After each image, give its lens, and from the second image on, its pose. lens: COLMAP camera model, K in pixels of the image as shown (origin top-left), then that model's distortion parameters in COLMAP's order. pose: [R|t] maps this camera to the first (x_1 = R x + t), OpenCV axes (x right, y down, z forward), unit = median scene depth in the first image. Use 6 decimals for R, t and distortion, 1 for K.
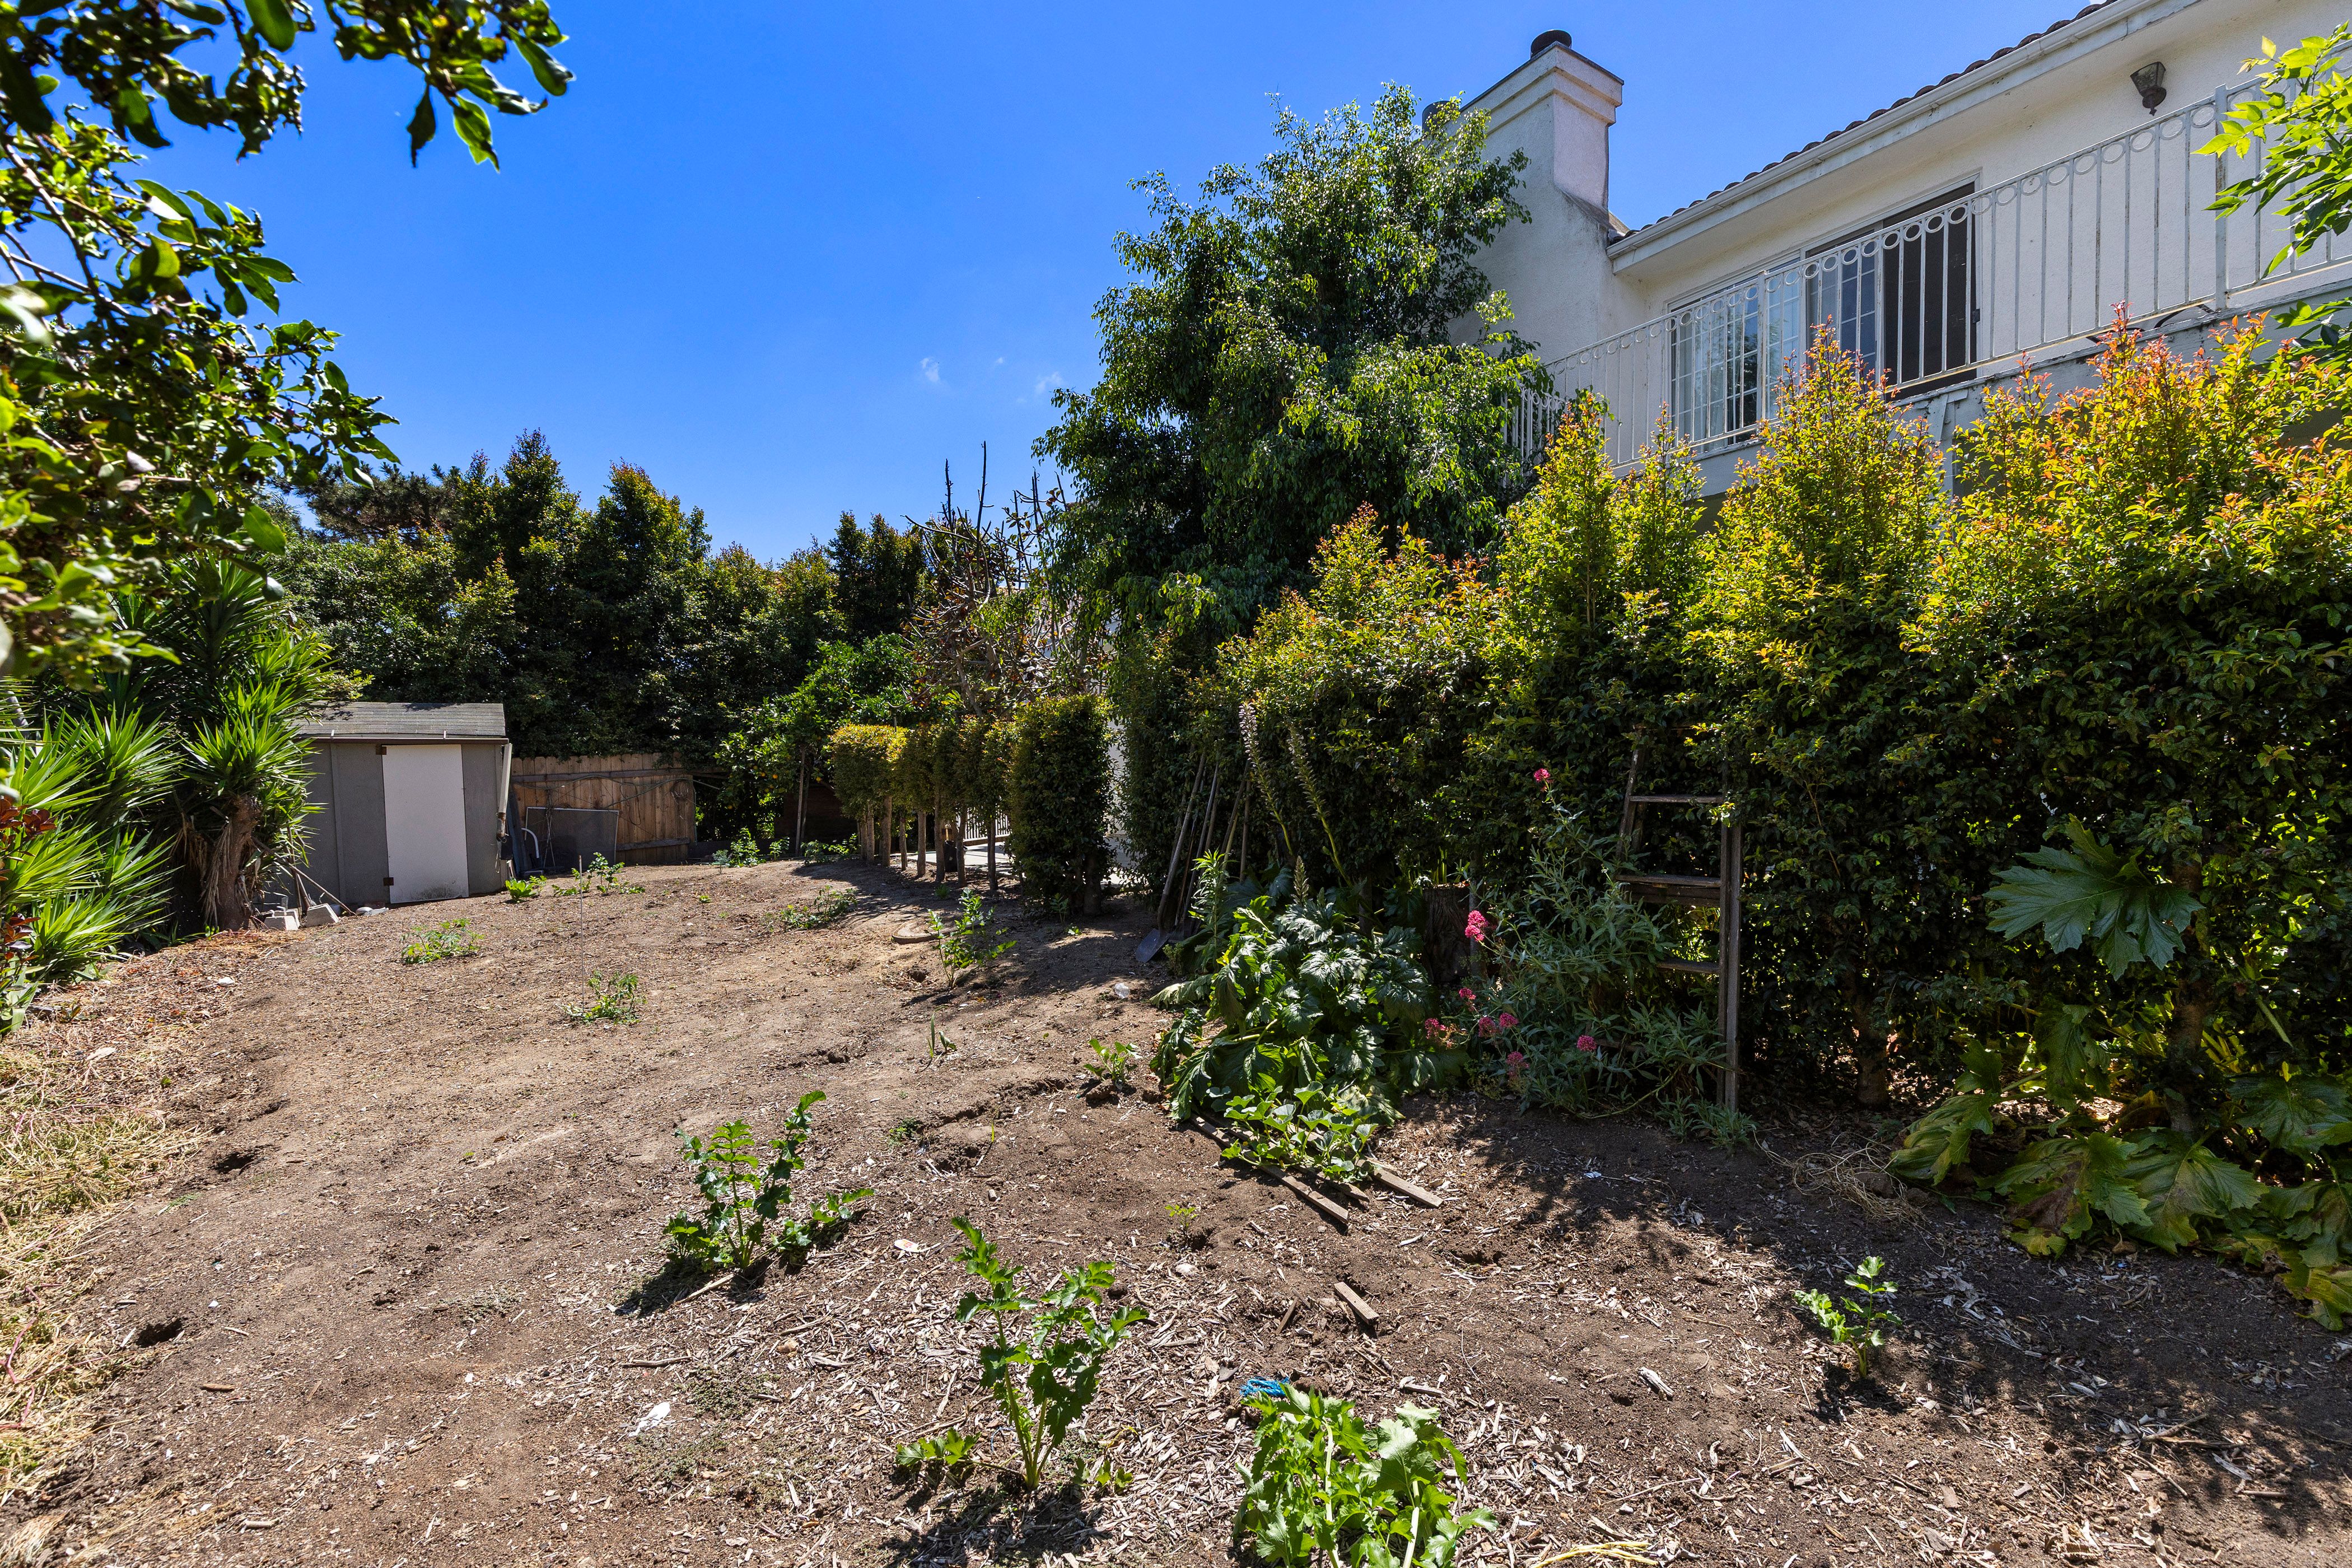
lens RADIAL K [[1056.3, 0, 1189.5], [0, 1056.3, 786.6], [0, 0, 1]] dist [0.025649, -0.019034]
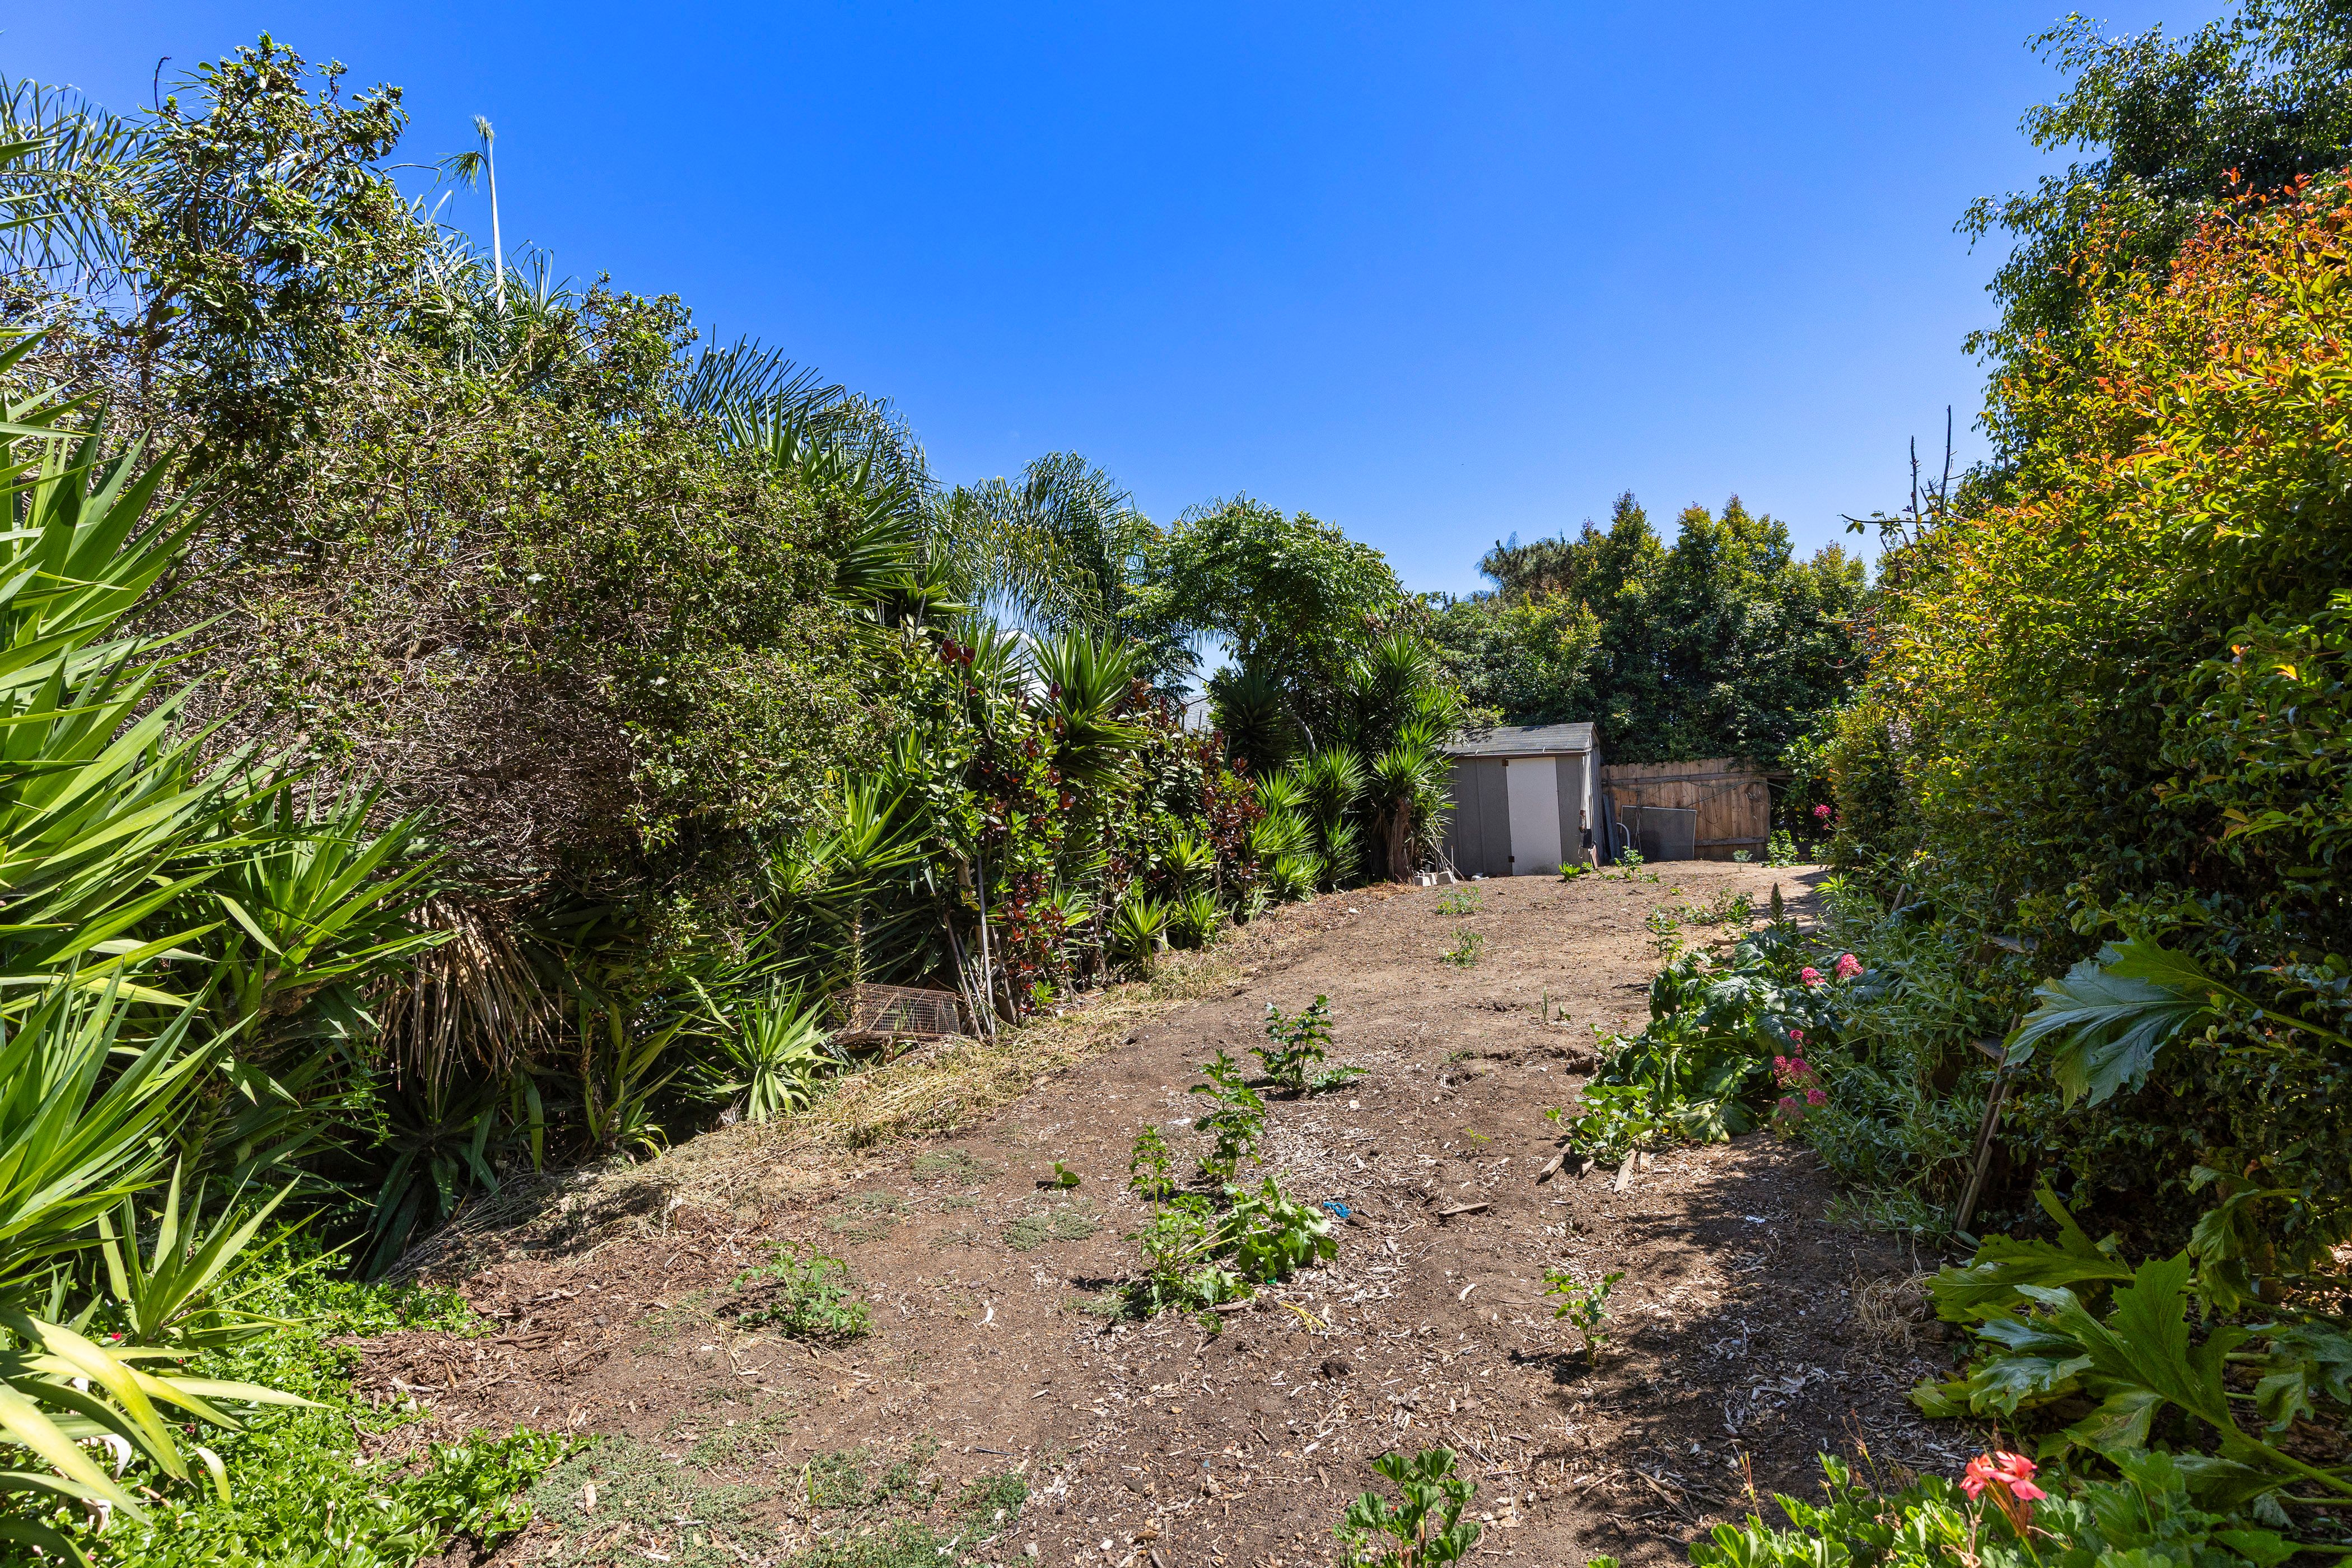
lens RADIAL K [[1056.3, 0, 1189.5], [0, 1056.3, 786.6], [0, 0, 1]] dist [0.025649, -0.019034]
pose [[0.449989, 0.002503, -0.893030, 0.255381], [0.002562, 0.999988, 0.004094, -0.009432], [0.893030, -0.004130, 0.449978, 0.023741]]
